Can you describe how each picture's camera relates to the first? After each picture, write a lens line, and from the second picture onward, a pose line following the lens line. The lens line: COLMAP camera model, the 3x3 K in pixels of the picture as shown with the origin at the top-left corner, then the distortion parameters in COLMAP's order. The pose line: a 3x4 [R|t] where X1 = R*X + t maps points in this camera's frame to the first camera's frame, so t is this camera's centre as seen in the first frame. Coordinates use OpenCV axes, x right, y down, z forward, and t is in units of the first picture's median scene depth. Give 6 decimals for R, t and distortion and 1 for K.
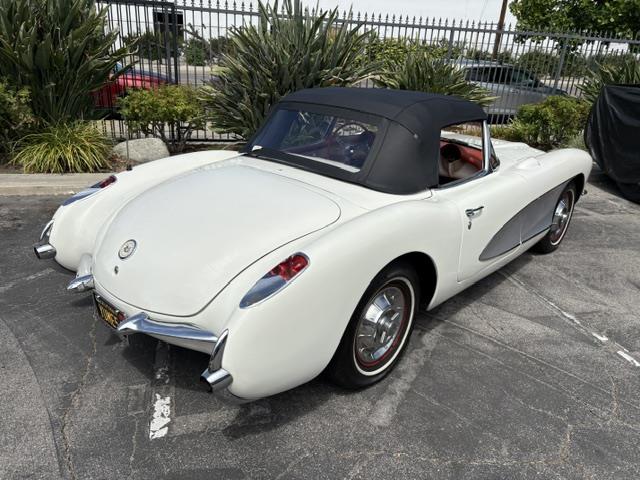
lens RADIAL K [[477.1, 0, 316.7], [0, 477.1, 243.5], [0, 0, 1]] dist [0.053728, -0.054627]
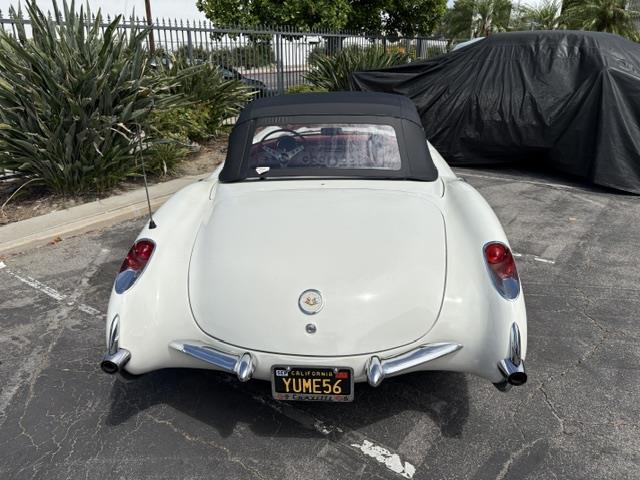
lens RADIAL K [[477.1, 0, 316.7], [0, 477.1, 243.5], [0, 0, 1]] dist [0.053728, -0.054627]
pose [[0.779792, -0.284933, 0.557438, -0.195731], [0.281439, 0.954924, 0.094405, -0.039773], [-0.559210, 0.083268, 0.824834, 0.061642]]
